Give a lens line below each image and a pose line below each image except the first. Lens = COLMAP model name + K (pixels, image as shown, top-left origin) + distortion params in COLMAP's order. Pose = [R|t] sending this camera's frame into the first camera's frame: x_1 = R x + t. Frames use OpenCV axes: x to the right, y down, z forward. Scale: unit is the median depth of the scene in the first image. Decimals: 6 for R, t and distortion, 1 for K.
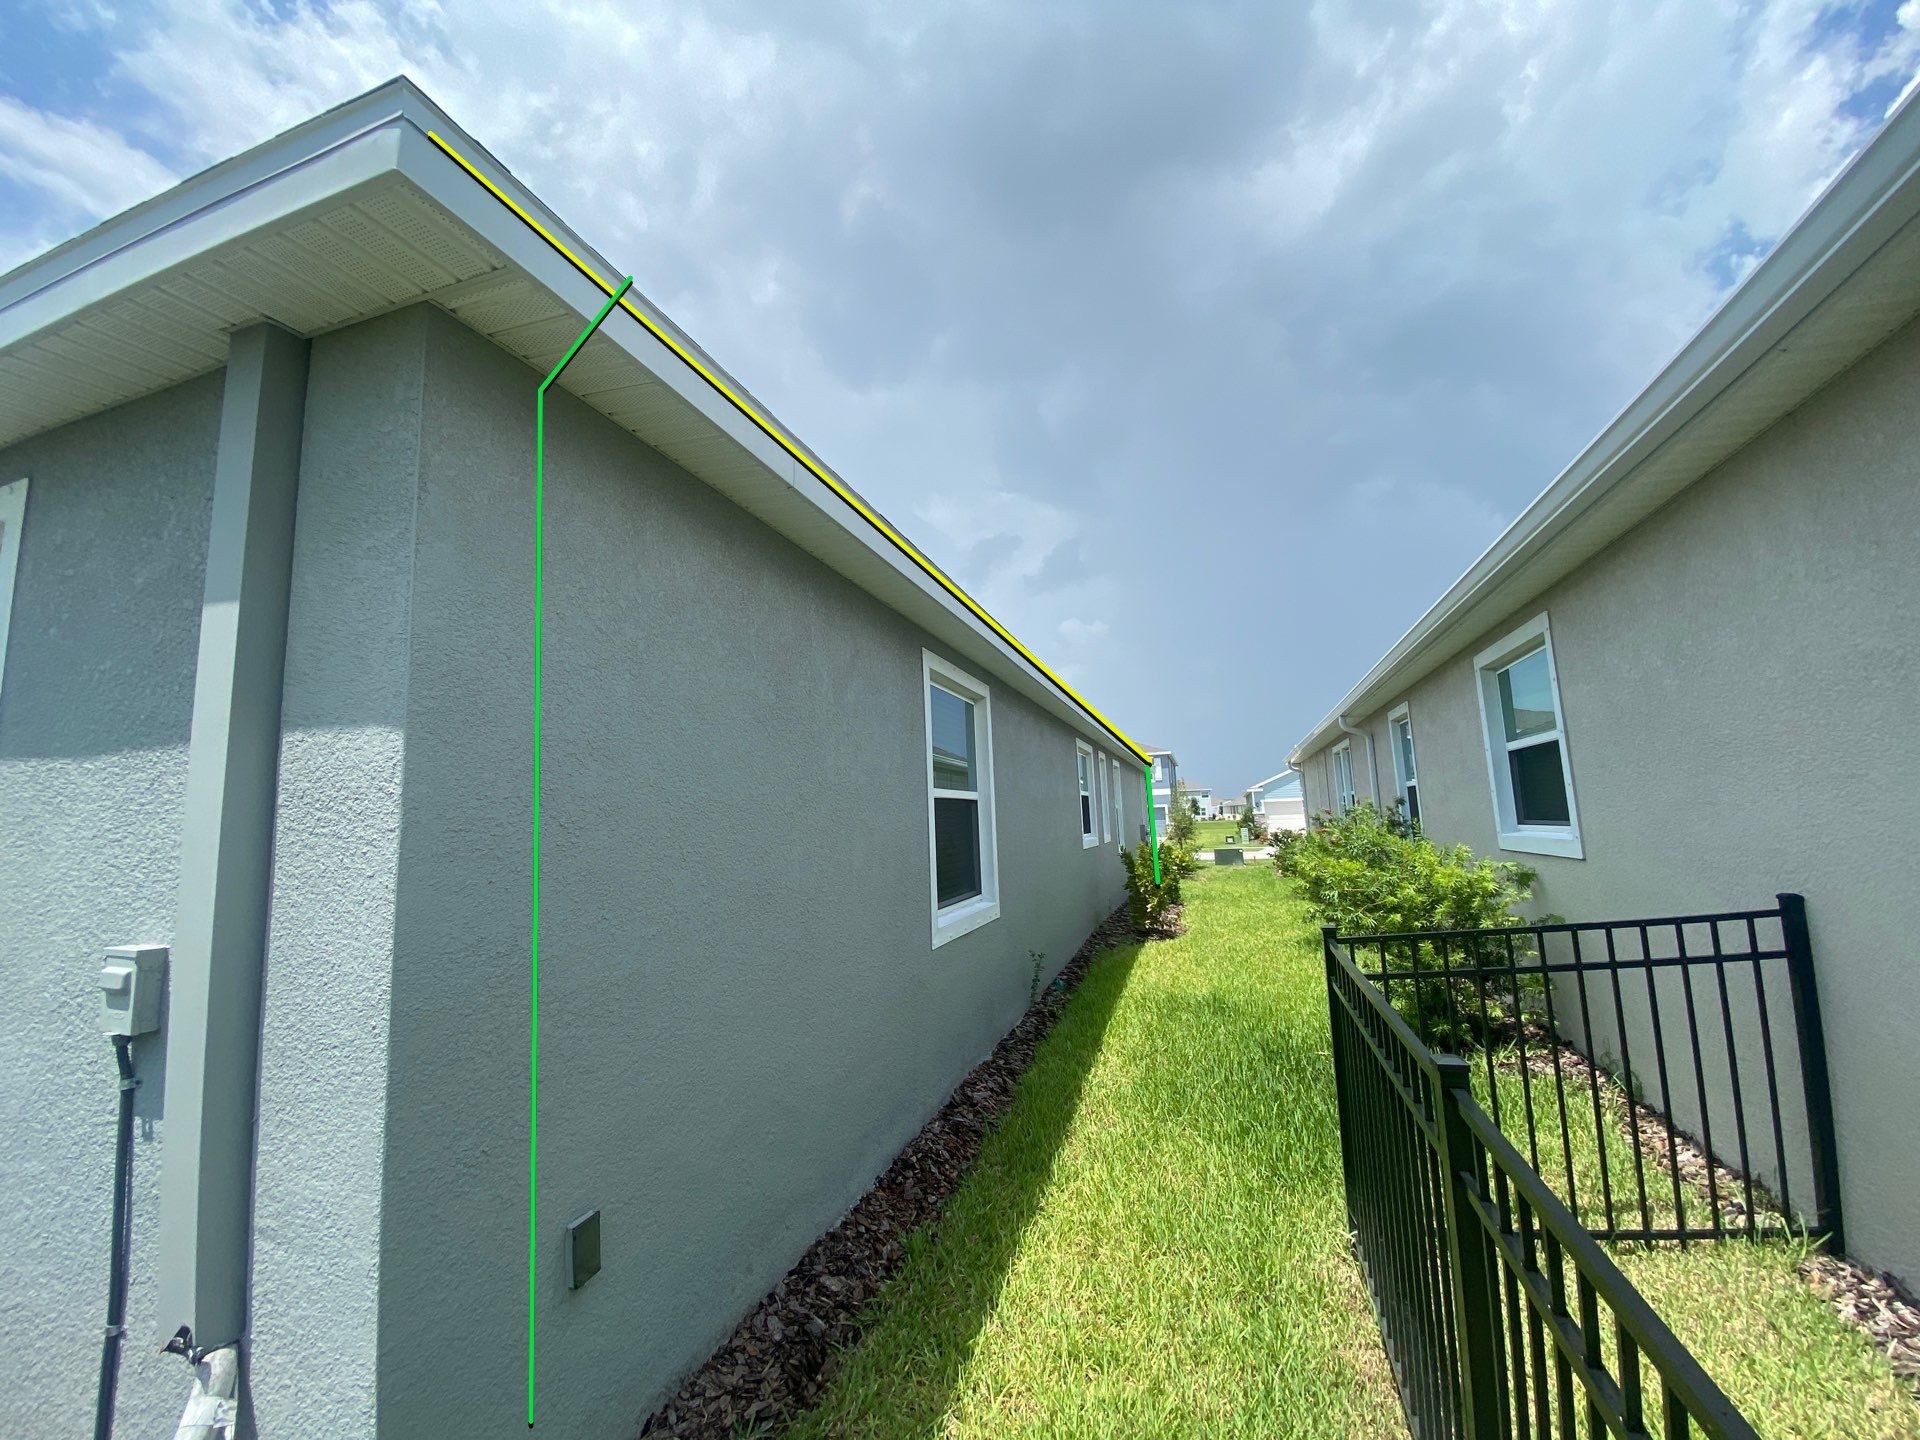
lens RADIAL K [[764.2, 0, 960.0], [0, 764.2, 720.0], [0, 0, 1]] dist [-0.000574, -0.000252]
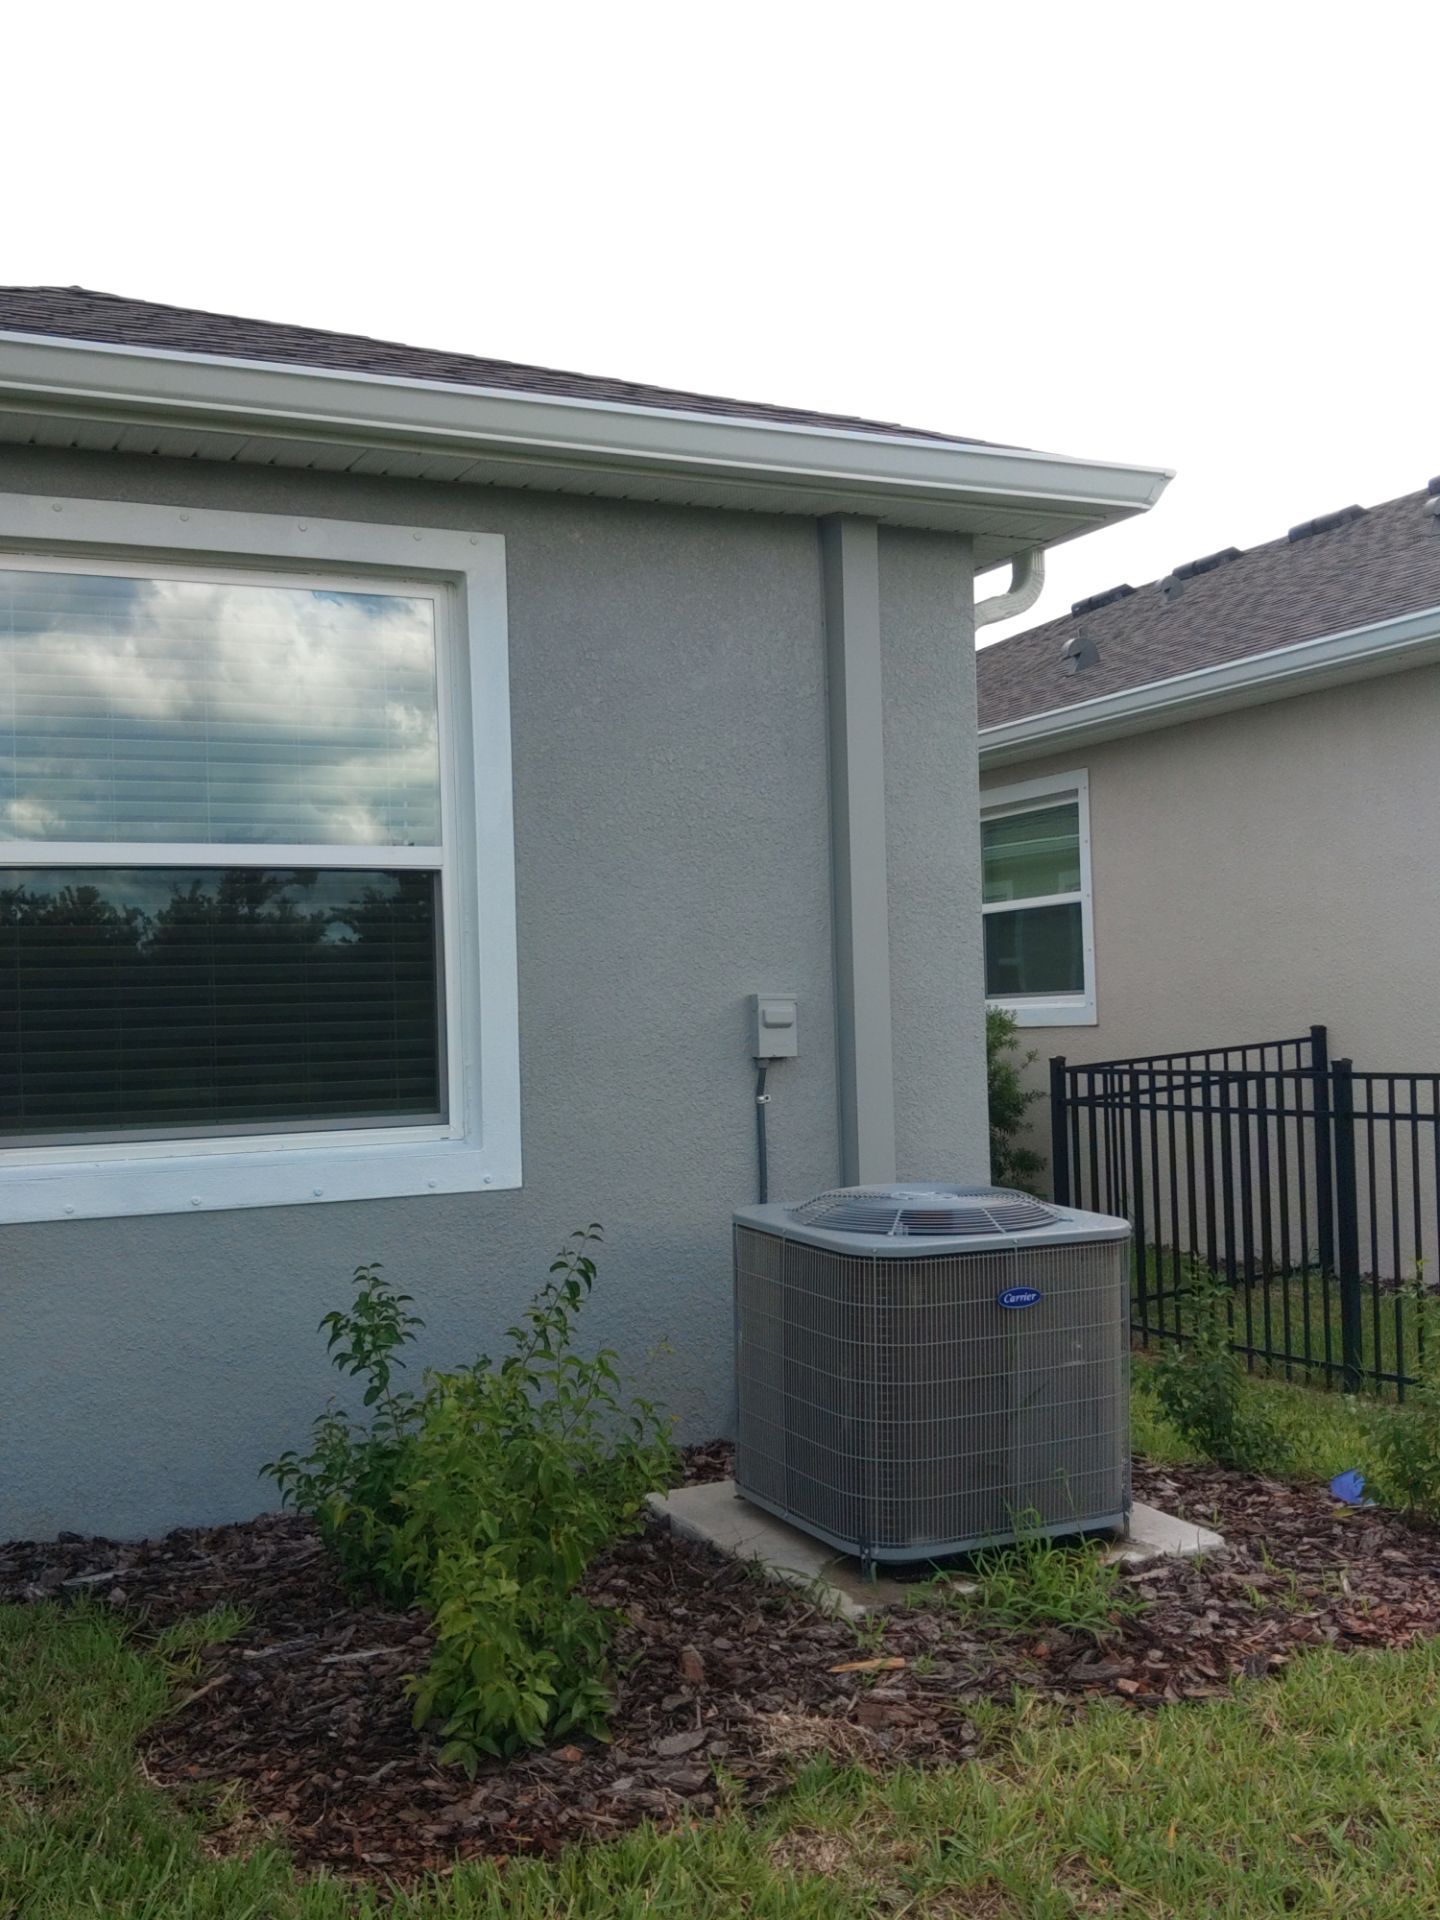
lens RADIAL K [[2037.2, 0, 720.0], [0, 2037.2, 960.0], [0, 0, 1]] dist [0.006810, -0.047015]
pose [[0.723640, 0.041483, 0.688930, -2.309506], [-0.093032, 0.994945, 0.037810, 0.078672], [-0.683879, -0.091454, 0.723841, -0.938657]]
